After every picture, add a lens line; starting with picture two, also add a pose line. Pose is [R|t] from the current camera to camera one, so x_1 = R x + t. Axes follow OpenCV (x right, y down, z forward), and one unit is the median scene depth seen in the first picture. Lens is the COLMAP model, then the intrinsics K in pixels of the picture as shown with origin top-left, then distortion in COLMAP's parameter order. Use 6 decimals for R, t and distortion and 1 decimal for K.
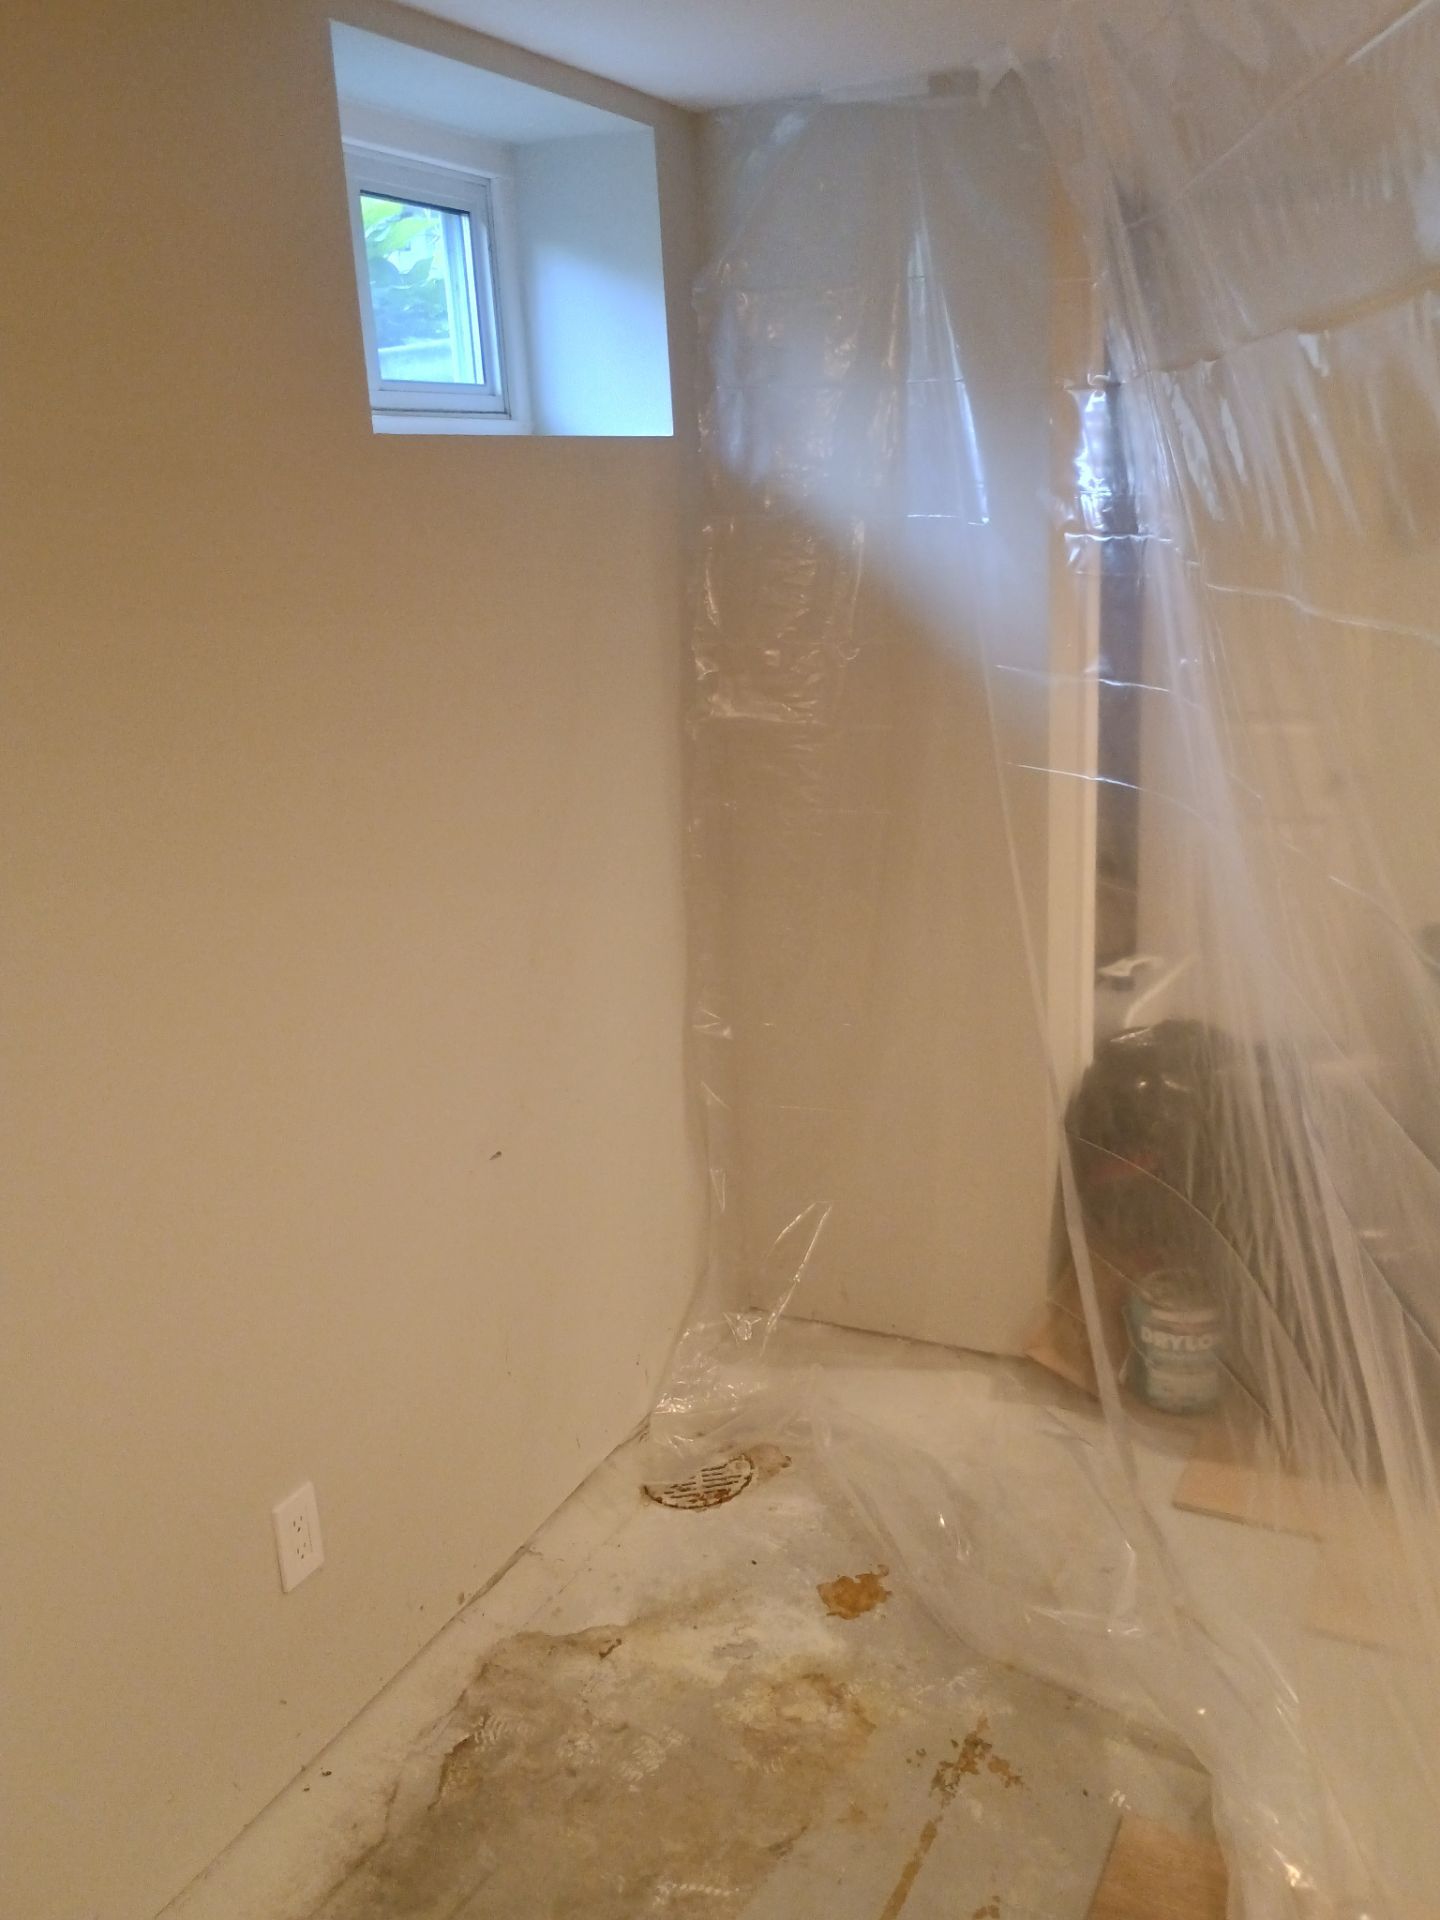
lens RADIAL K [[1370.9, 0, 802.8], [0, 1370.9, 967.7], [0, 0, 1]] dist [-0.010175, -0.005043]
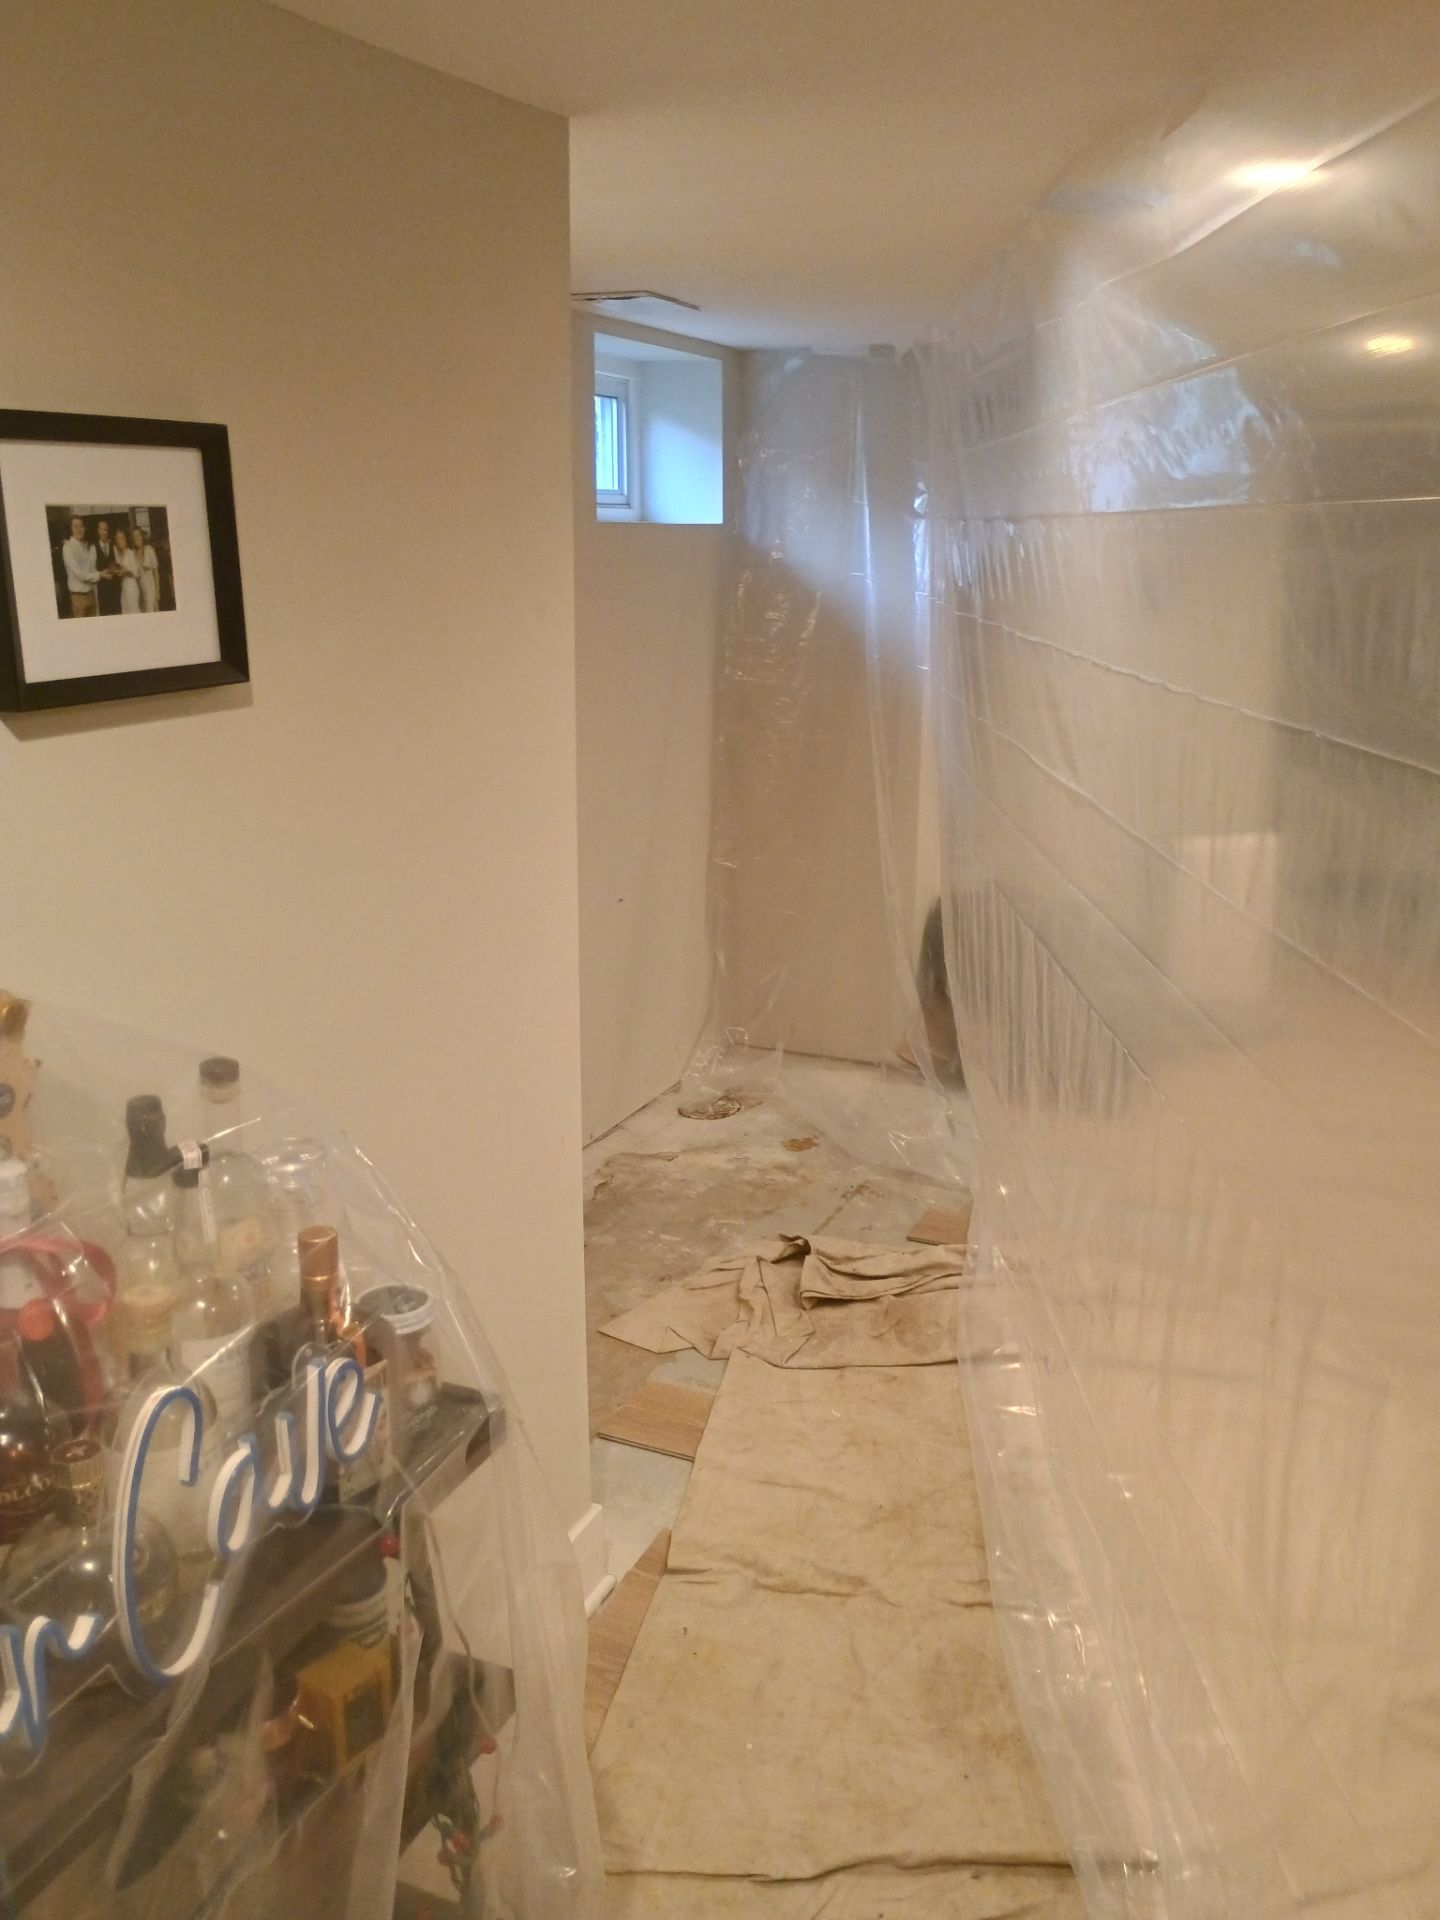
lens RADIAL K [[1573.4, 0, 719.9], [0, 1573.4, 933.6], [0, 0, 1]] dist [0.061523, -0.068524]
pose [[0.999108, 0.040118, 0.013146, -0.106108], [-0.039355, 0.997769, -0.053924, 0.275967], [-0.015281, 0.053359, 0.998458, -1.094973]]
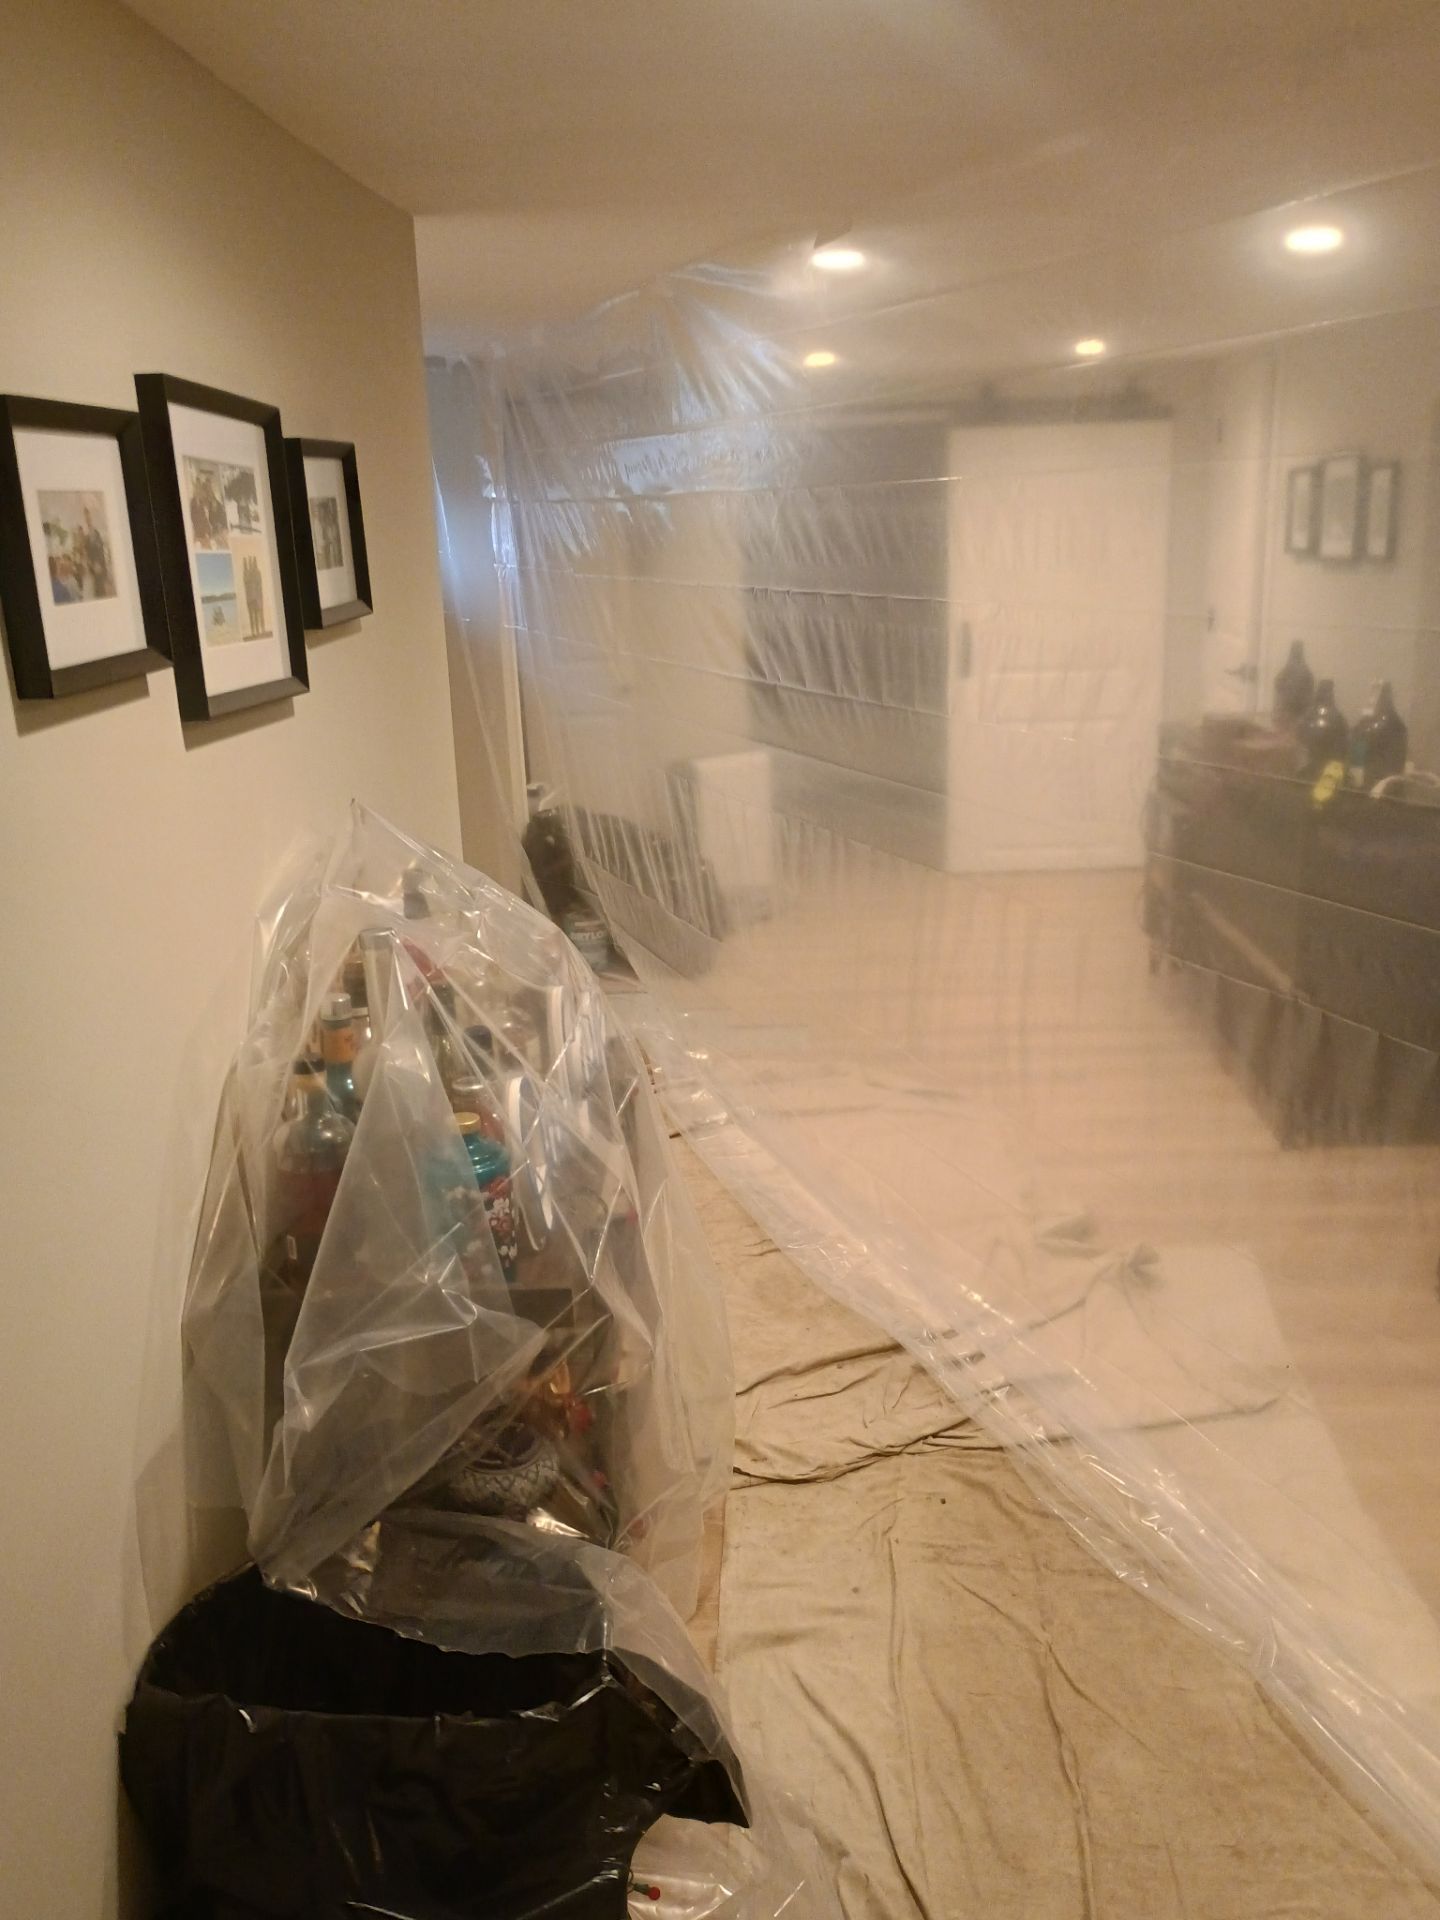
lens RADIAL K [[1712.5, 0, 720.0], [0, 1712.5, 960.0], [0, 0, 1]] dist [0.071788, -0.094391]
pose [[0.905056, -0.087733, 0.416145, -0.686574], [0.117286, 0.992035, -0.045937, 0.482871], [-0.408800, 0.090383, 0.908137, -1.579693]]
